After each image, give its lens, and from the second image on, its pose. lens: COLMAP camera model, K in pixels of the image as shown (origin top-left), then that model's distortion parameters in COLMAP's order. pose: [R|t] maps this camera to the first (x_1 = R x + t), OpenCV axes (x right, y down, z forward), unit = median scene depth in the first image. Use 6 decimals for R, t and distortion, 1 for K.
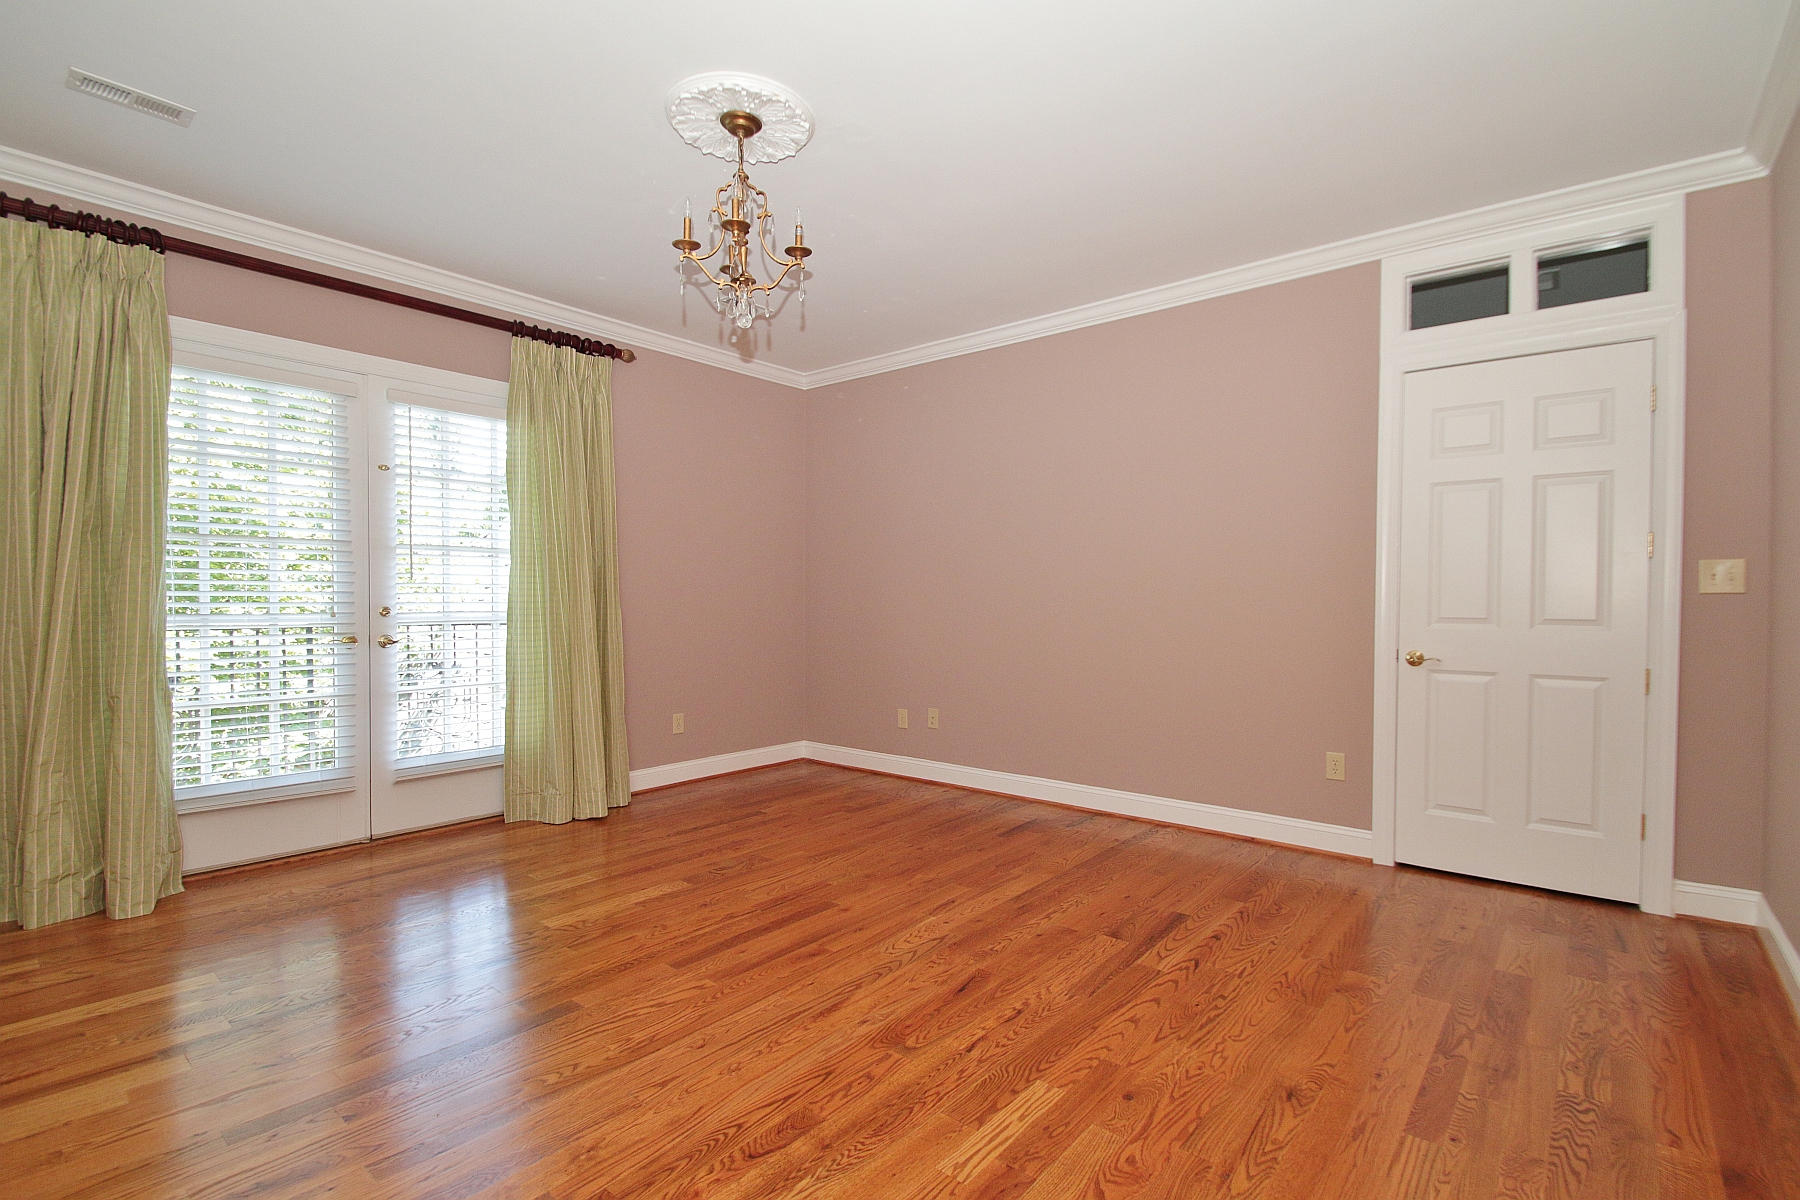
lens RADIAL K [[862.6, 0, 929.9], [0, 862.6, 606.5], [0, 0, 1]] dist [0.000610, -0.001142]
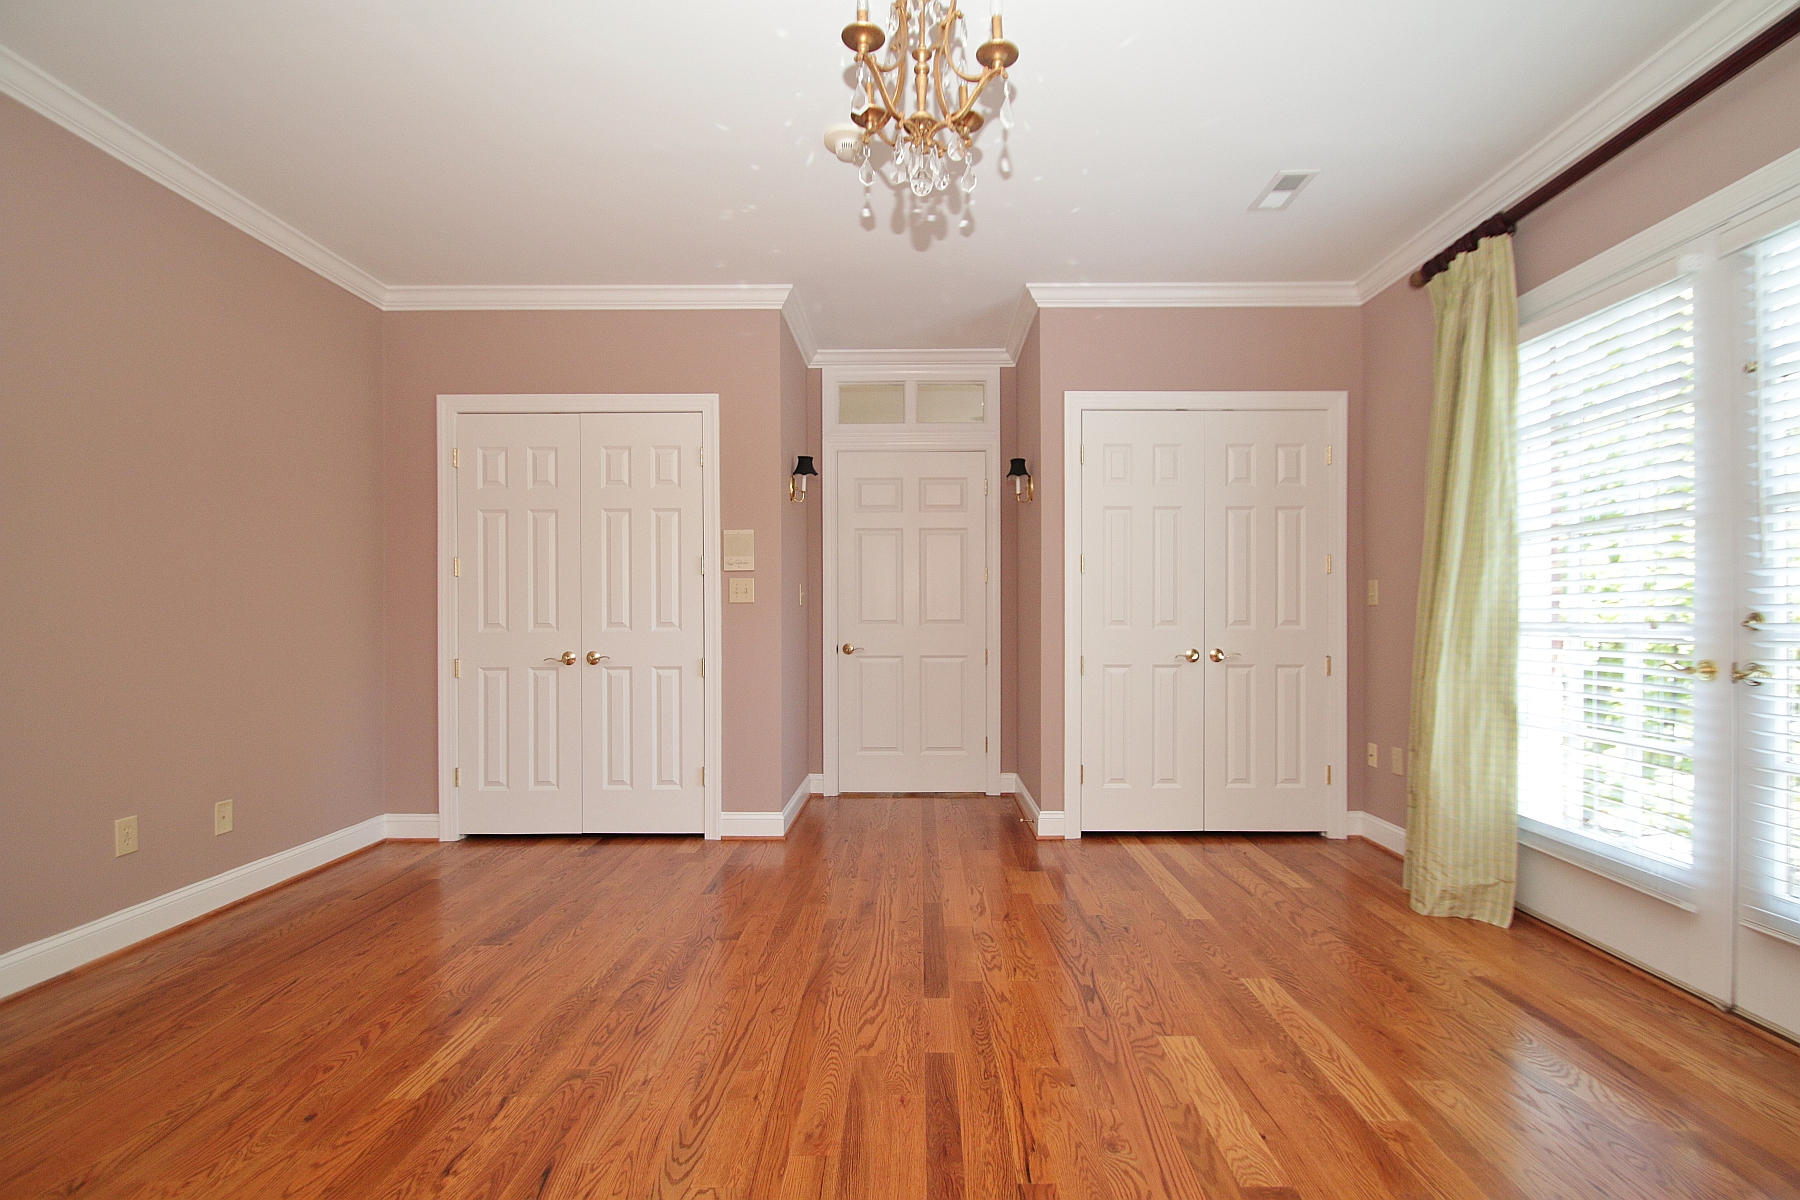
lens RADIAL K [[862.6, 0, 929.9], [0, 862.6, 606.5], [0, 0, 1]] dist [0.000610, -0.001142]
pose [[-0.789617, -0.005662, -0.613574, 0.241849], [-0.003834, 0.999983, -0.004293, 0.000861], [0.613588, -0.001038, -0.789626, 1.913126]]
